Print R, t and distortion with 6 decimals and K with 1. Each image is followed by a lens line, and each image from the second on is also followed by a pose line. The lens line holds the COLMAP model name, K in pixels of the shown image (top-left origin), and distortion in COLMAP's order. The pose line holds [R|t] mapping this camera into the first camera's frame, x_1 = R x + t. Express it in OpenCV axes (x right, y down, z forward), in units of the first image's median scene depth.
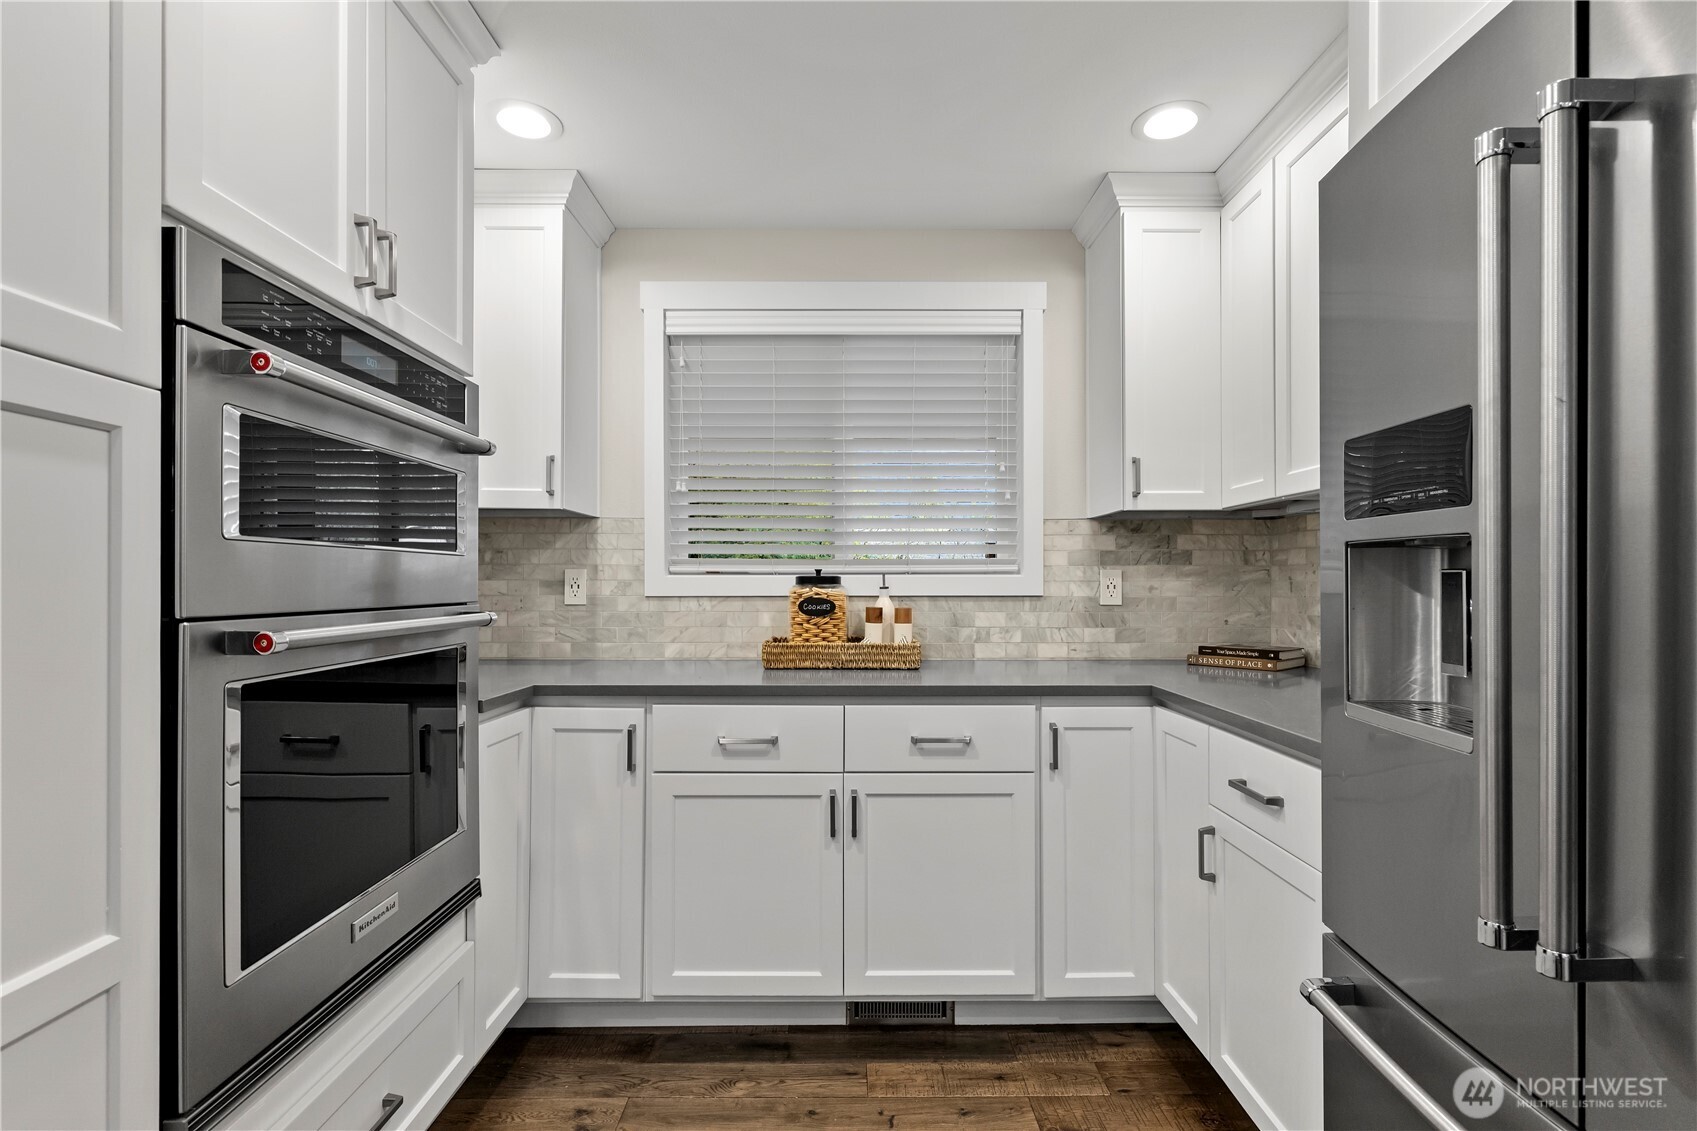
lens RADIAL K [[780.2, 0, 838.0], [0, 780.2, 578.9], [0, 0, 1]] dist [0.002791, 0.001331]
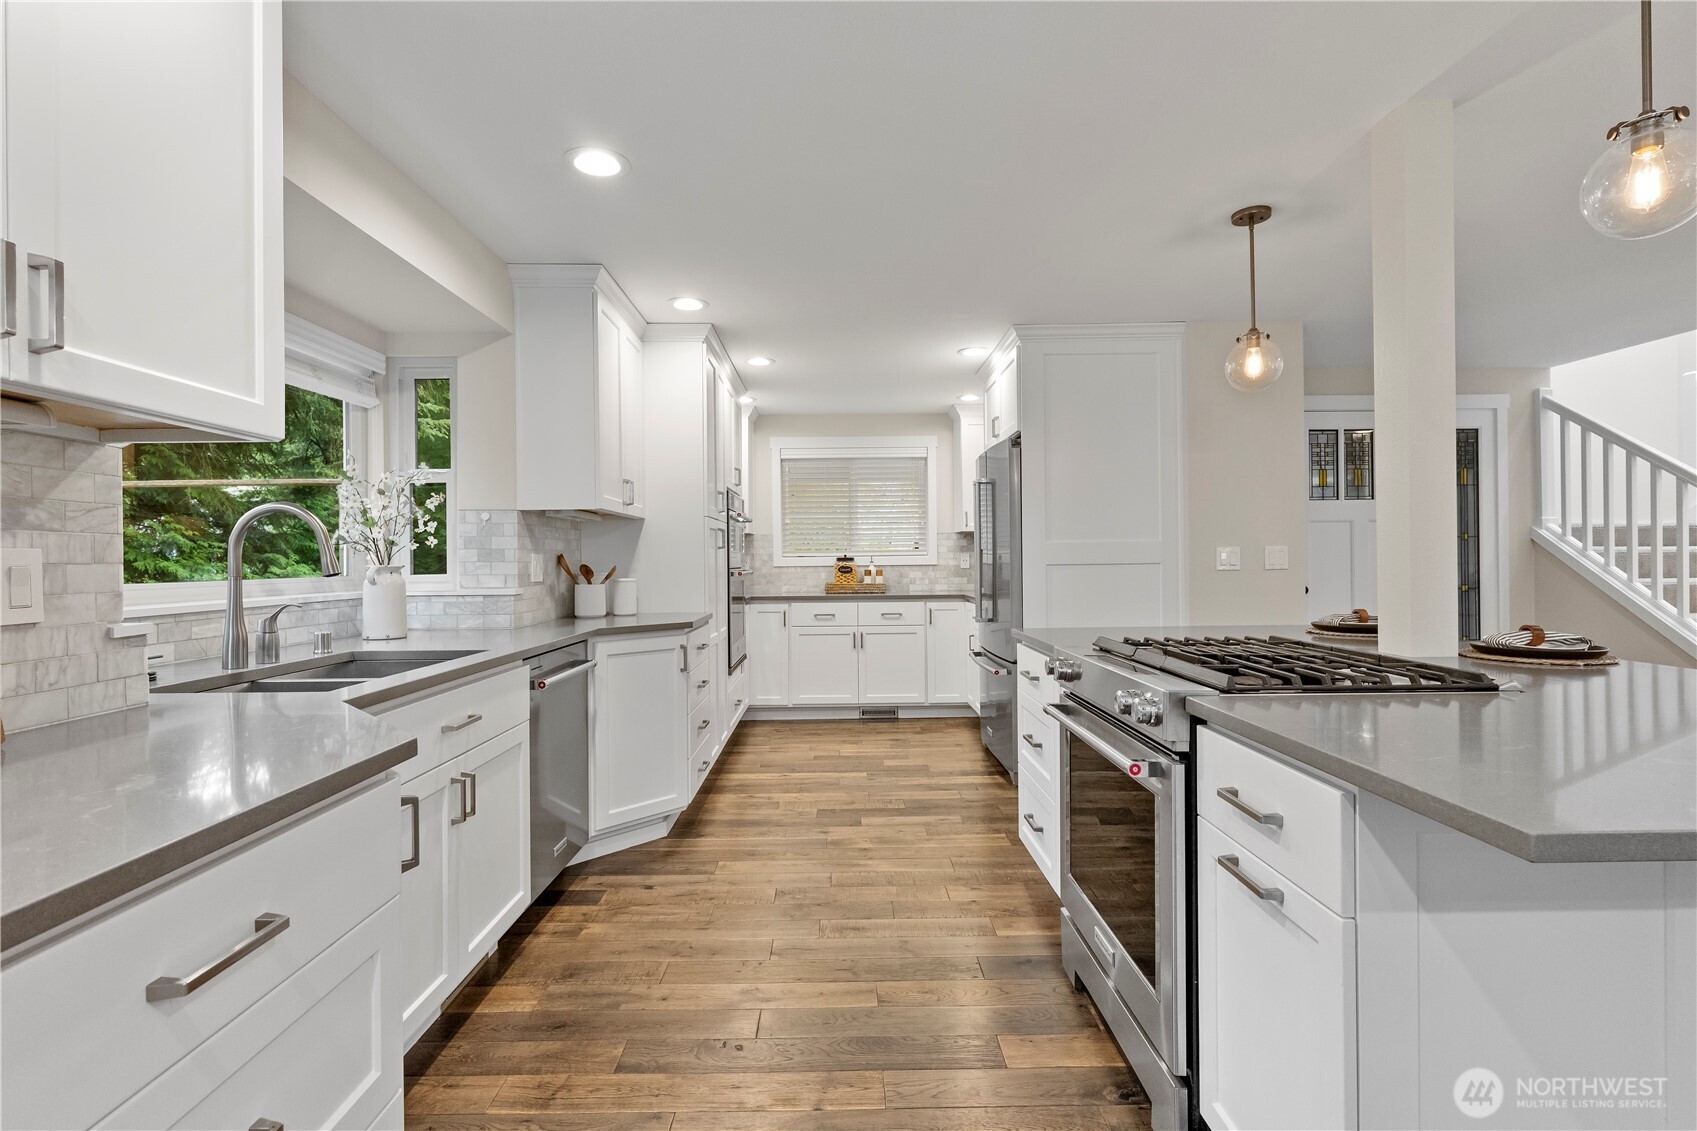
lens RADIAL K [[780.2, 0, 845.8], [0, 780.2, 556.2], [0, 0, 1]] dist [0.002791, 0.001331]
pose [[0.999783, -0.012040, 0.016993, -0.066732], [0.012038, 0.999928, 0.000191, -0.008742], [-0.016994, 0.000014, 0.999856, -1.510406]]
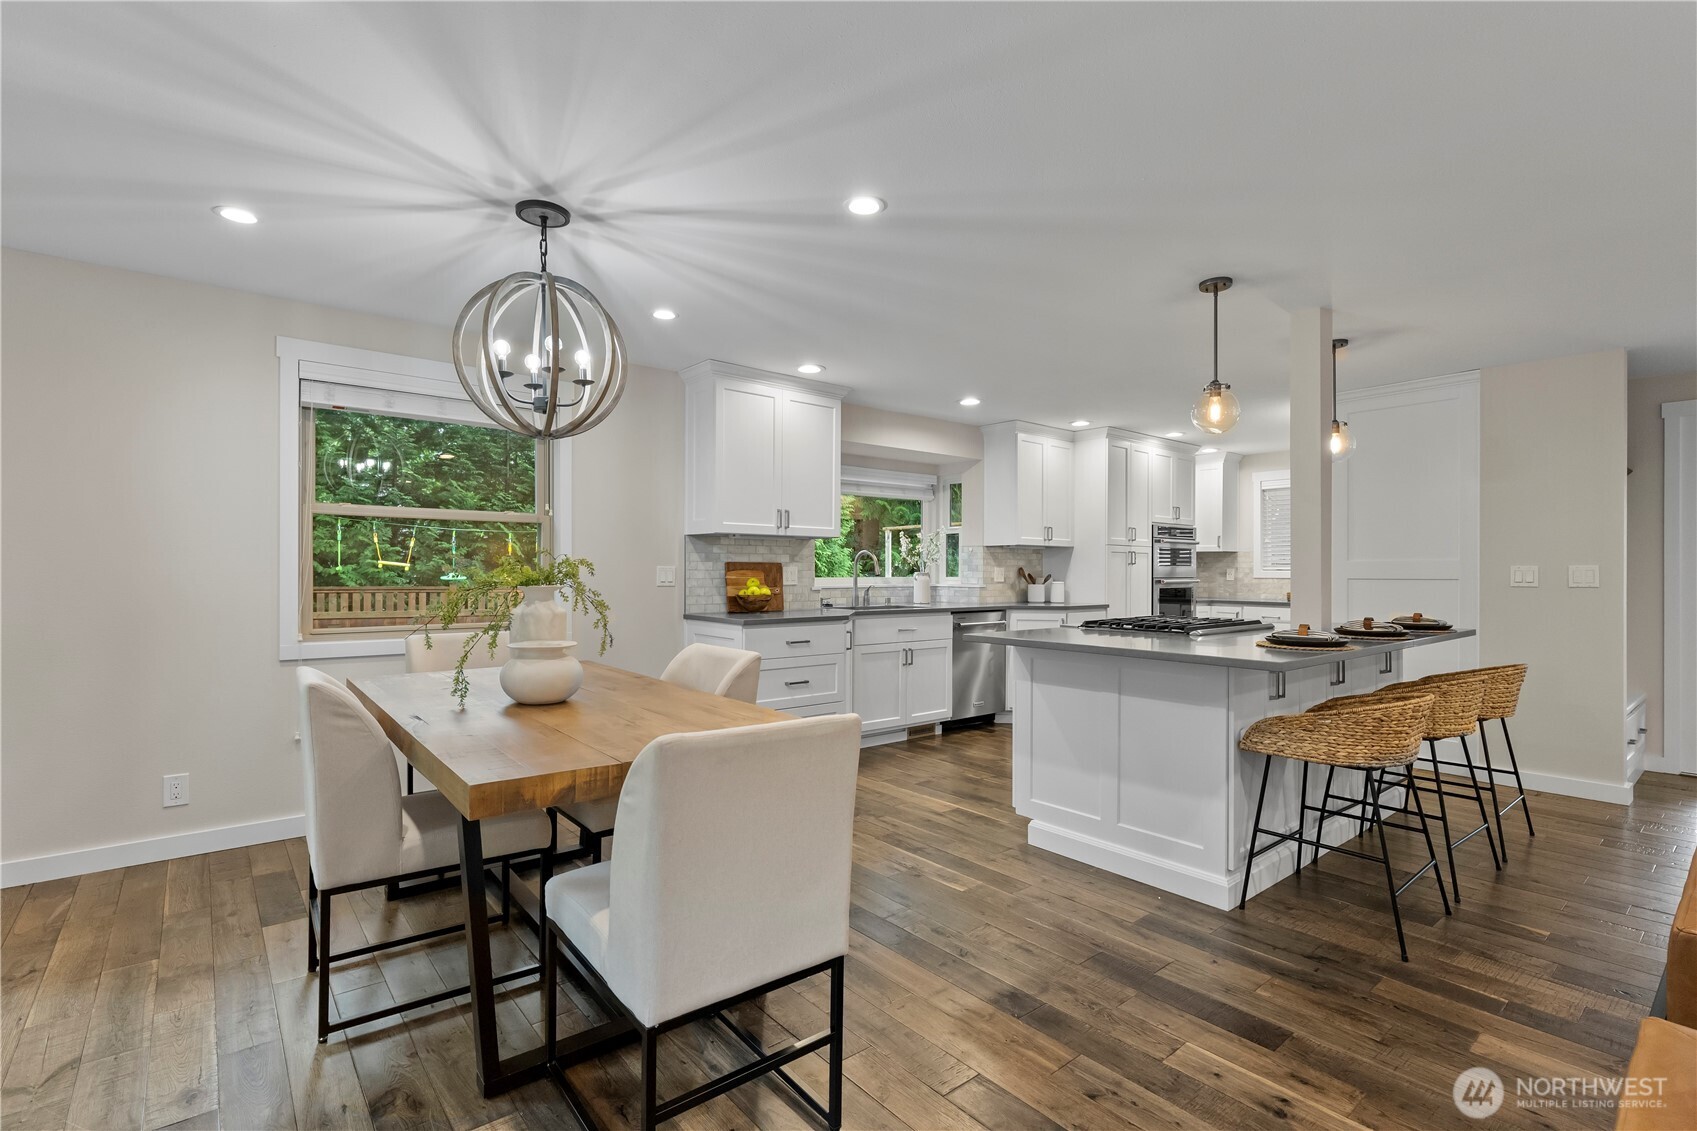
lens RADIAL K [[780.2, 0, 834.3], [0, 780.2, 570.7], [0, 0, 1]] dist [0.002791, 0.001331]
pose [[0.635955, -0.002127, -0.771723, 1.093649], [0.003139, 0.999995, -0.000169, -0.010291], [0.771720, -0.002315, 0.635959, -2.251636]]
